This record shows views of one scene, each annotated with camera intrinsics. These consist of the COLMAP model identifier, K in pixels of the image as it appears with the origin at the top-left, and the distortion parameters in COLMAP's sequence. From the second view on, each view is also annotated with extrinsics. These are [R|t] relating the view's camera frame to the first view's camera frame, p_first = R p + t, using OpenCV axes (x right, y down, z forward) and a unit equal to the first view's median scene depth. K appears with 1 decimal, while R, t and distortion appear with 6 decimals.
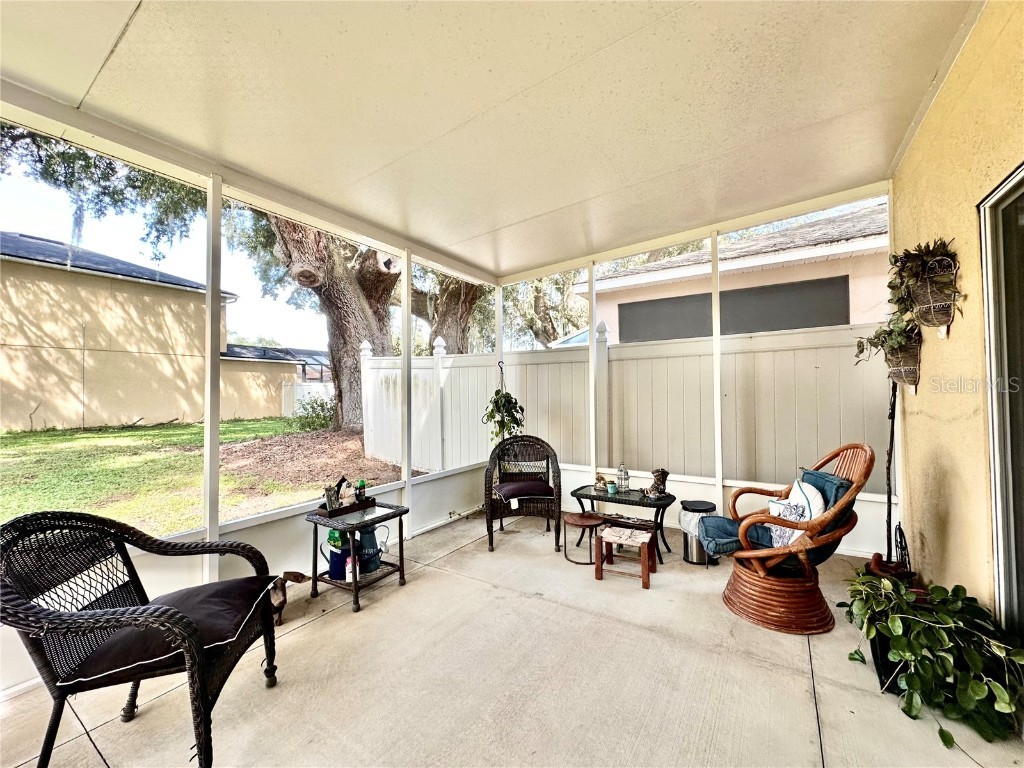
lens RADIAL K [[408.3, 0, 512.6], [0, 408.3, 384.3], [0, 0, 1]] dist [-0.000348, 0.000753]
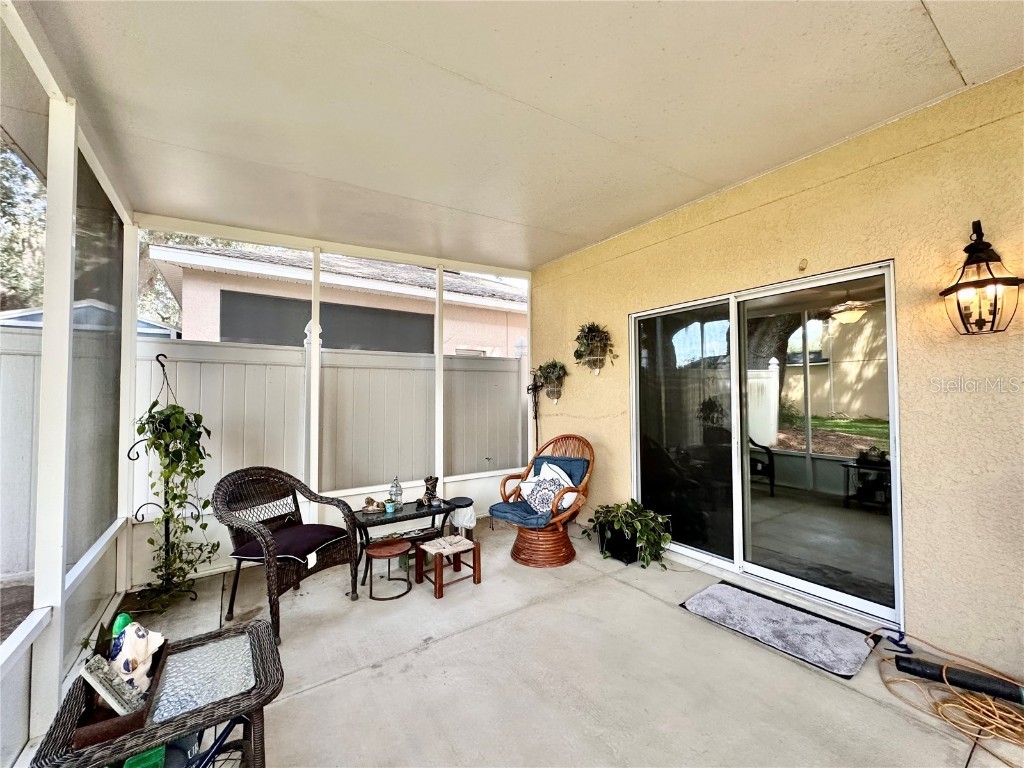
lens RADIAL K [[408.9, 0, 512.8], [0, 408.9, 383.8], [0, 0, 1]] dist [-0.001370, 0.000018]
pose [[0.386517, 0.036727, 0.921551, -0.528519], [-0.018538, 0.999314, -0.032051, -0.002339], [-0.922096, -0.004695, 0.386933, 0.387569]]
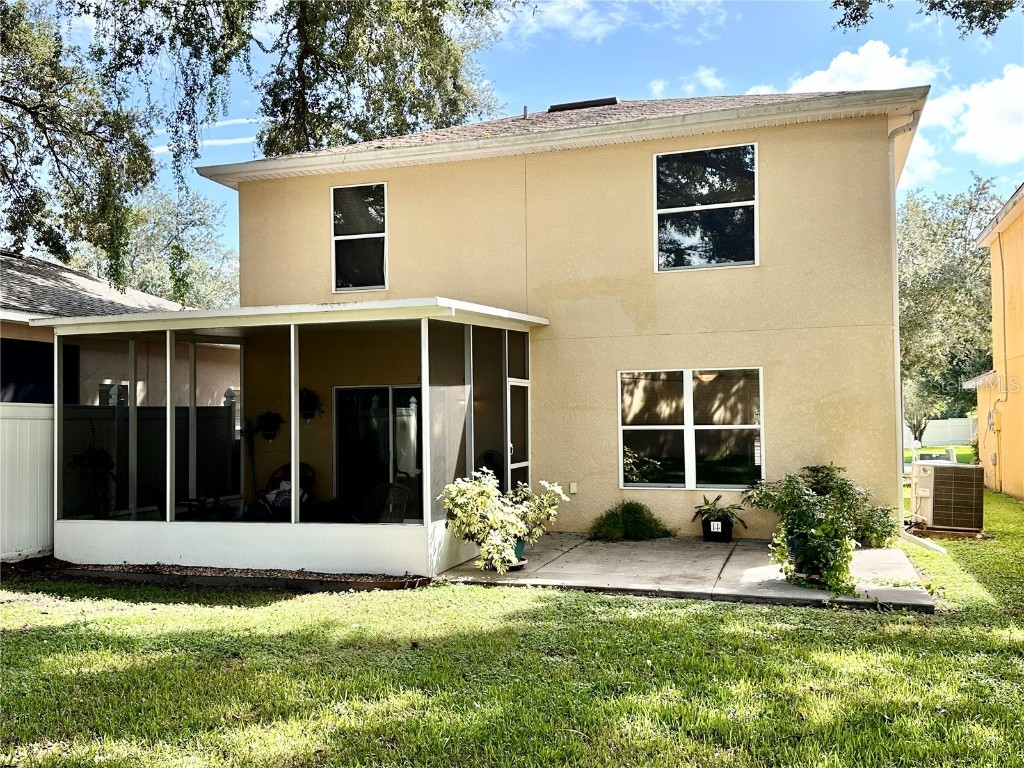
lens RADIAL K [[981.3, 0, 512.0], [0, 981.3, 384.0], [0, 0, 1]] dist [0.130065, -0.257676]
pose [[-0.258691, 0.049393, 0.964696, -3.384114], [-0.003333, 0.998640, -0.052025, -0.018178], [-0.965954, -0.016673, -0.258175, 0.824712]]
